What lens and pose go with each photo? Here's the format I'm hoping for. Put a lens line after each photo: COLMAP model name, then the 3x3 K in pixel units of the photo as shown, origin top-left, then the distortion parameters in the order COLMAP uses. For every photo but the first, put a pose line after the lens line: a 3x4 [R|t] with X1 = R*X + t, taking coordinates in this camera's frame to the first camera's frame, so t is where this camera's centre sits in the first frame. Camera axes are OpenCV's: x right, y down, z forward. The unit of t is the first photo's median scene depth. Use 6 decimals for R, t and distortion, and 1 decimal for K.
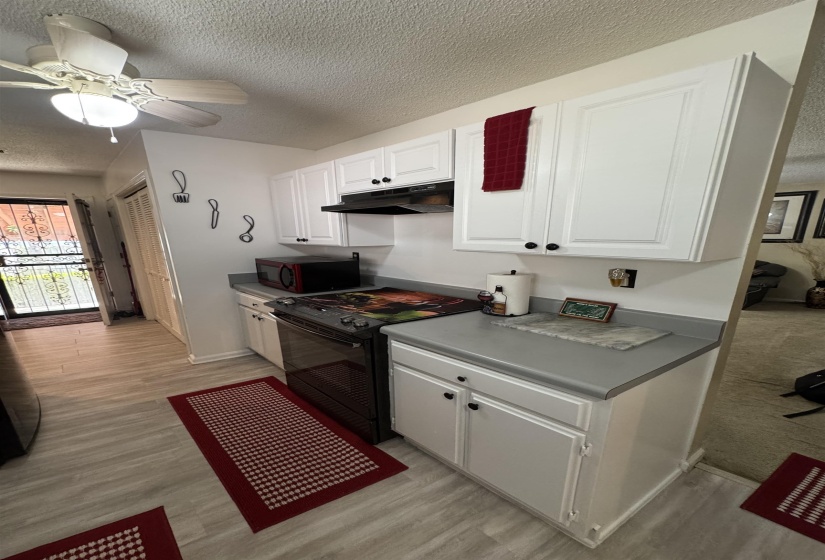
lens RADIAL K [[412.2, 0, 423.6], [0, 412.2, 333.3], [0, 0, 1]] dist [-0.000646, 0.003235]
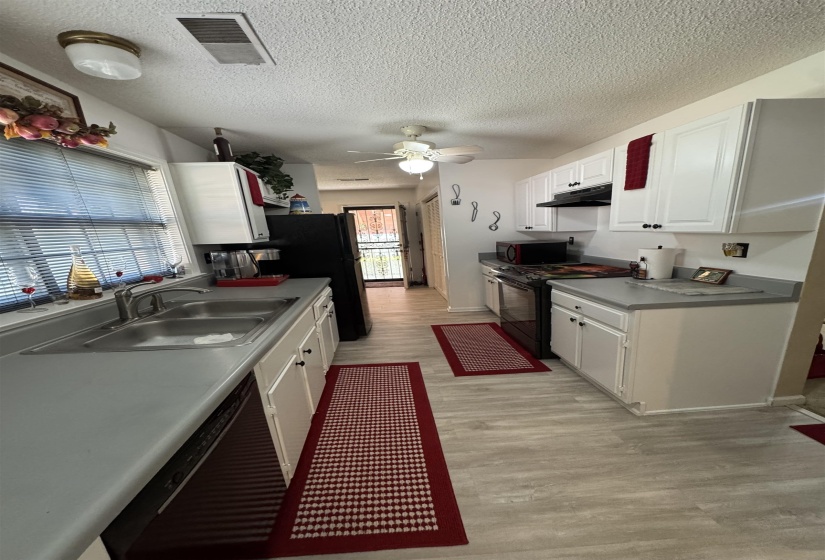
lens RADIAL K [[456.8, 0, 411.9], [0, 456.8, 277.3], [0, 0, 1]] dist [-0.001018, 0.000120]
pose [[0.797981, 0.044146, -0.601063, 0.462067], [-0.118319, 0.989381, -0.084415, 0.158177], [0.590954, 0.138479, 0.794731, -0.586310]]
